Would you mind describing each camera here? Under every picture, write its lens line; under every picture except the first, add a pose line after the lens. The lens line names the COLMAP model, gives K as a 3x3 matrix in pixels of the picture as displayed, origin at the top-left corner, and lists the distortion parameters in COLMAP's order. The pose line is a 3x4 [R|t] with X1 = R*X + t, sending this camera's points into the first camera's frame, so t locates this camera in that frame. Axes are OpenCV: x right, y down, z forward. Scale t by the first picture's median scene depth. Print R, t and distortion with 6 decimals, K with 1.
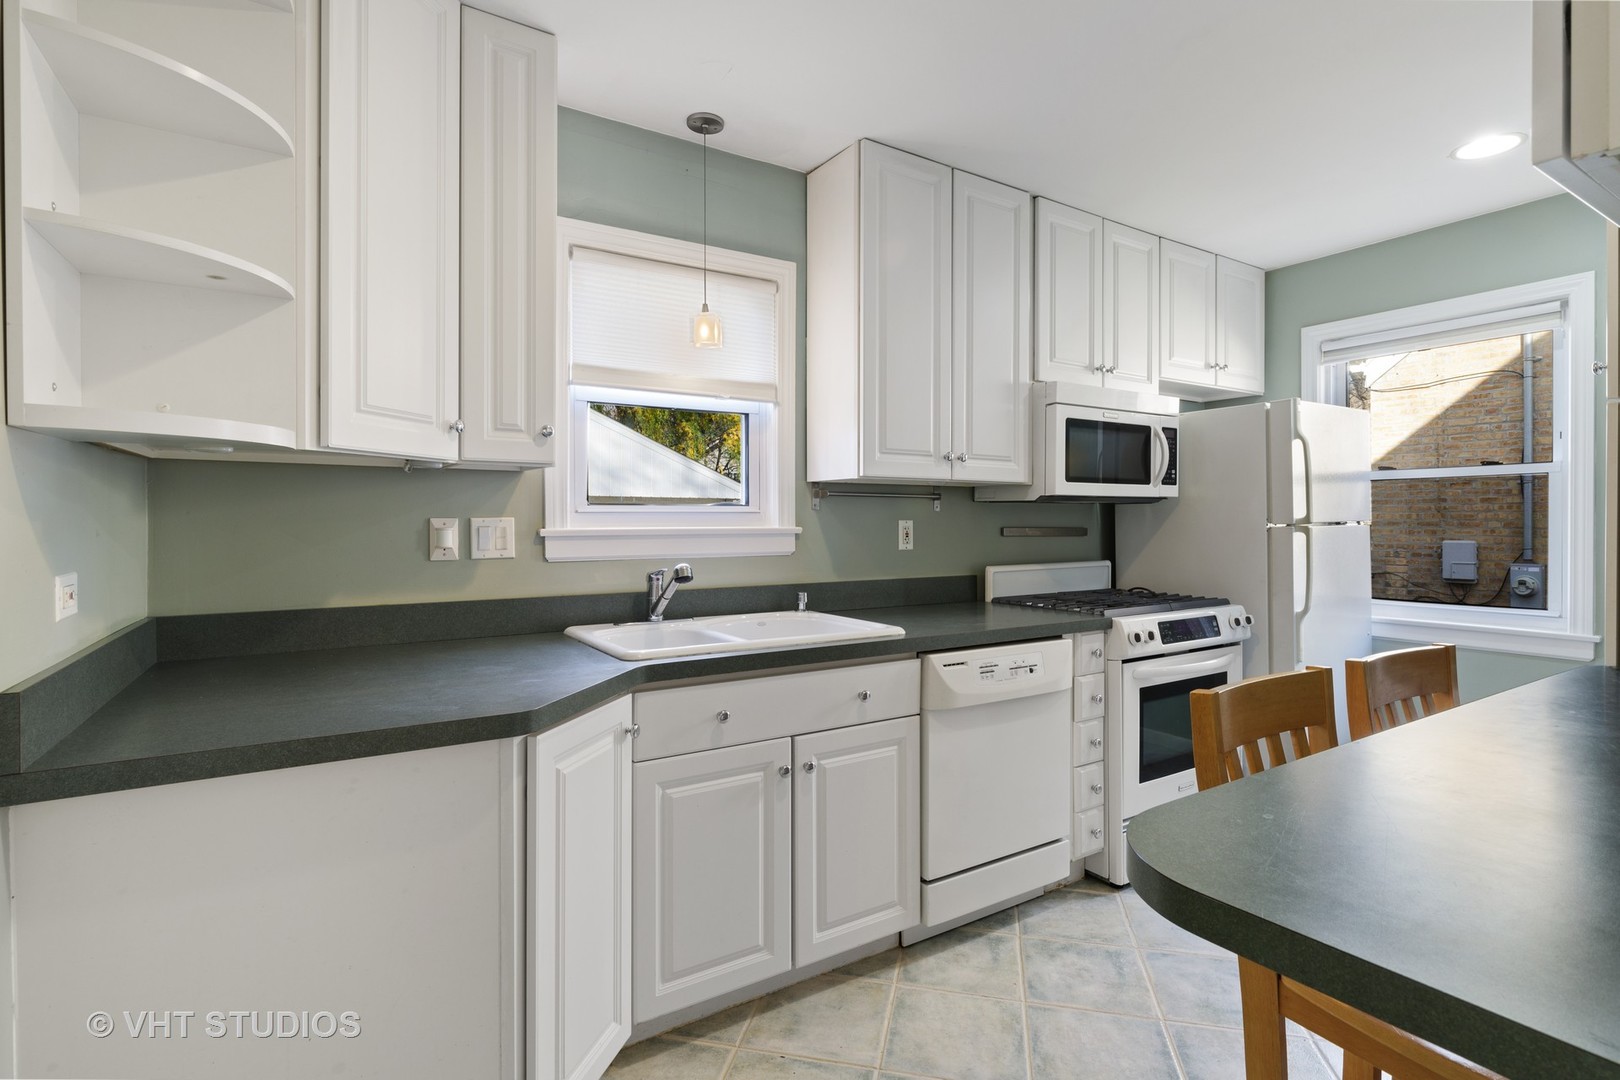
lens RADIAL K [[780.7, 0, 803.7], [0, 780.7, 532.4], [0, 0, 1]] dist [0.001945, -0.000194]
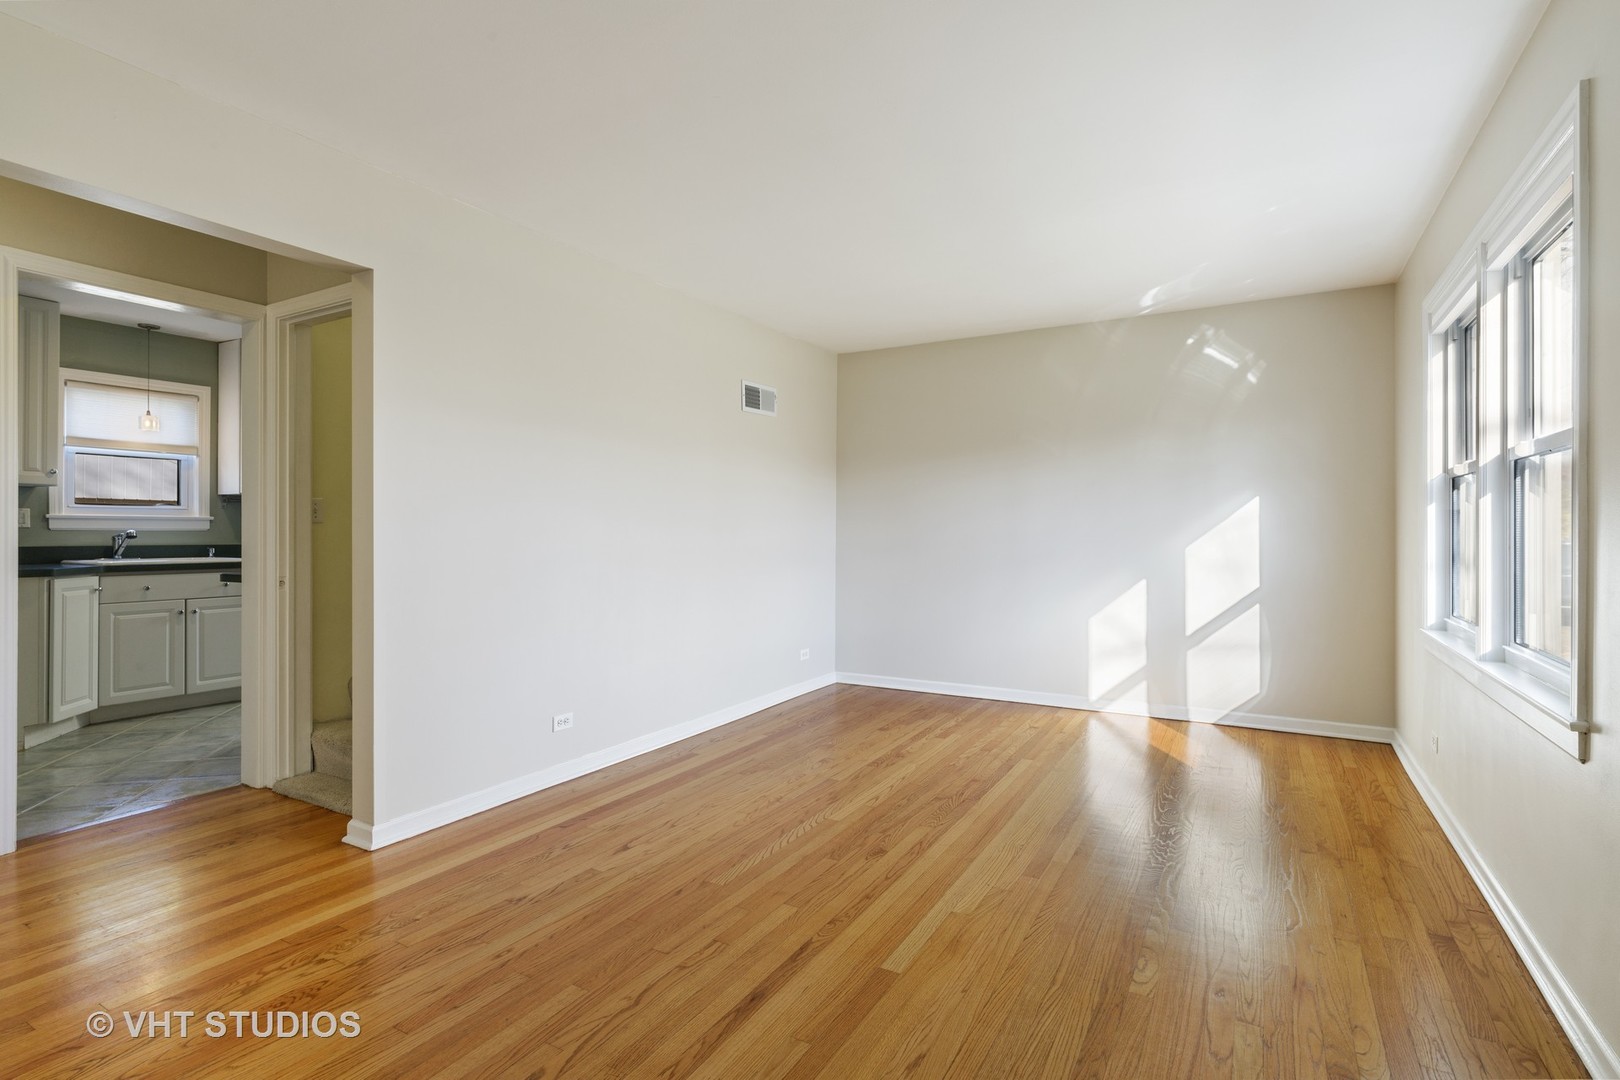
lens RADIAL K [[780.7, 0, 803.7], [0, 780.7, 532.4], [0, 0, 1]] dist [0.001945, -0.000194]
pose [[0.882420, 0.002551, 0.470456, 0.489075], [0.003208, 0.999929, -0.011441, 0.076928], [-0.470452, 0.011605, 0.882349, -1.875555]]
